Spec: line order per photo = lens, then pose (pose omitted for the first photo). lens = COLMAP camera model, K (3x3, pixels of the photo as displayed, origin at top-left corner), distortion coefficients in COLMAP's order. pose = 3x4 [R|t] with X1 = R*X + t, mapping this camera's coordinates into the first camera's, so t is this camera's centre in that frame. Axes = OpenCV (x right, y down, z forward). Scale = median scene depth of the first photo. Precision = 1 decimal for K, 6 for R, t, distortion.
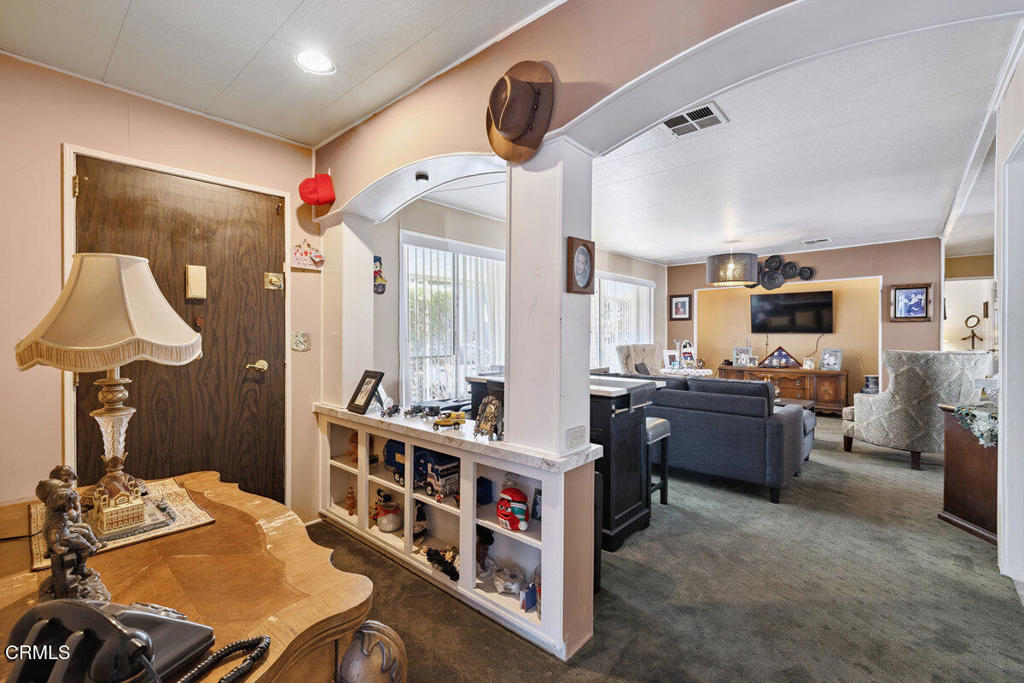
lens RADIAL K [[442.6, 0, 515.6], [0, 442.6, 335.9], [0, 0, 1]] dist [-0.003570, -0.000230]
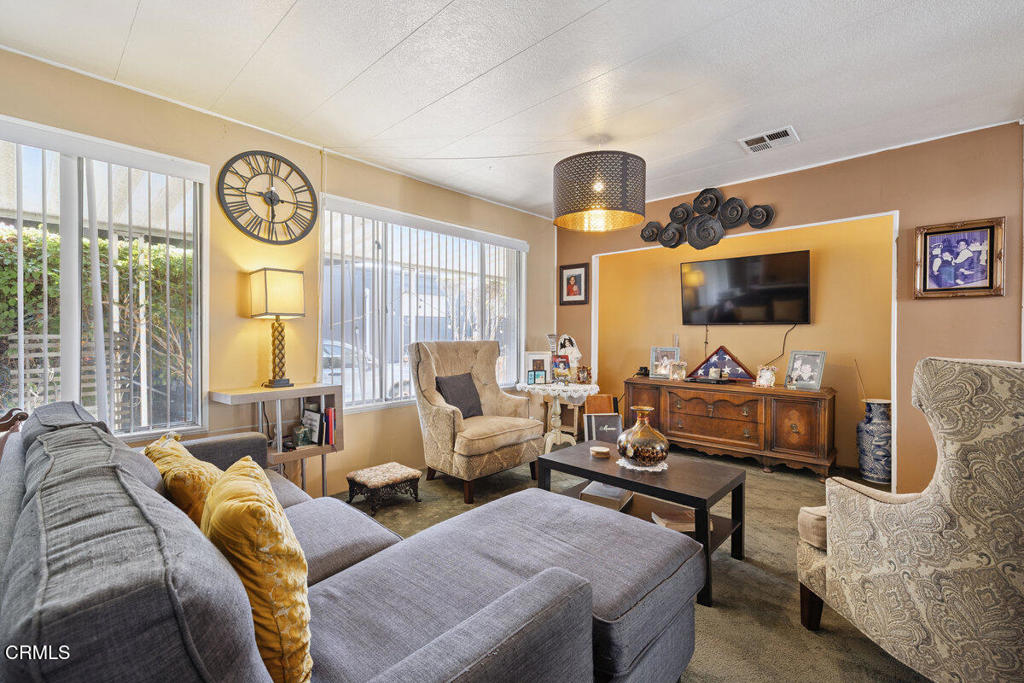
lens RADIAL K [[442.6, 0, 509.4], [0, 442.6, 334.7], [0, 0, 1]] dist [-0.003570, -0.000230]
pose [[0.999822, 0.004835, -0.018263, 0.341904], [-0.004868, 0.999987, -0.001738, 0.011249], [0.018254, 0.001827, 0.999832, 0.422579]]
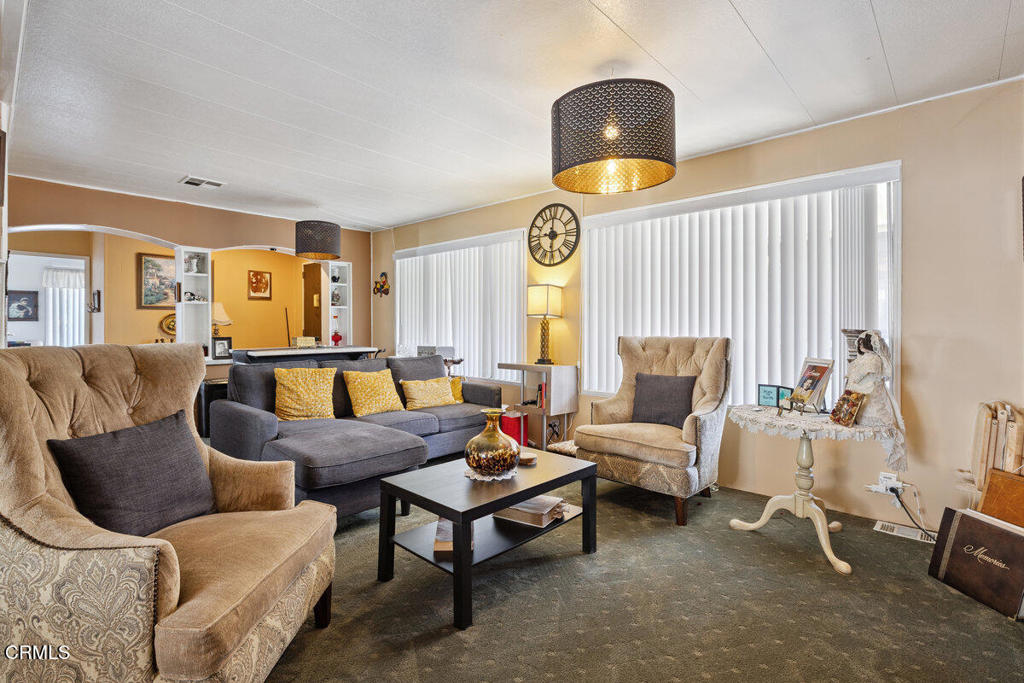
lens RADIAL K [[481.8, 0, 513.2], [0, 481.8, 338.9], [0, 0, 1]] dist [0.001238, 0.000006]
pose [[-0.017152, 0.021194, -0.999628, 0.769723], [-0.013759, 0.999676, 0.021431, 0.012155], [0.999758, 0.014122, -0.016855, 0.789525]]
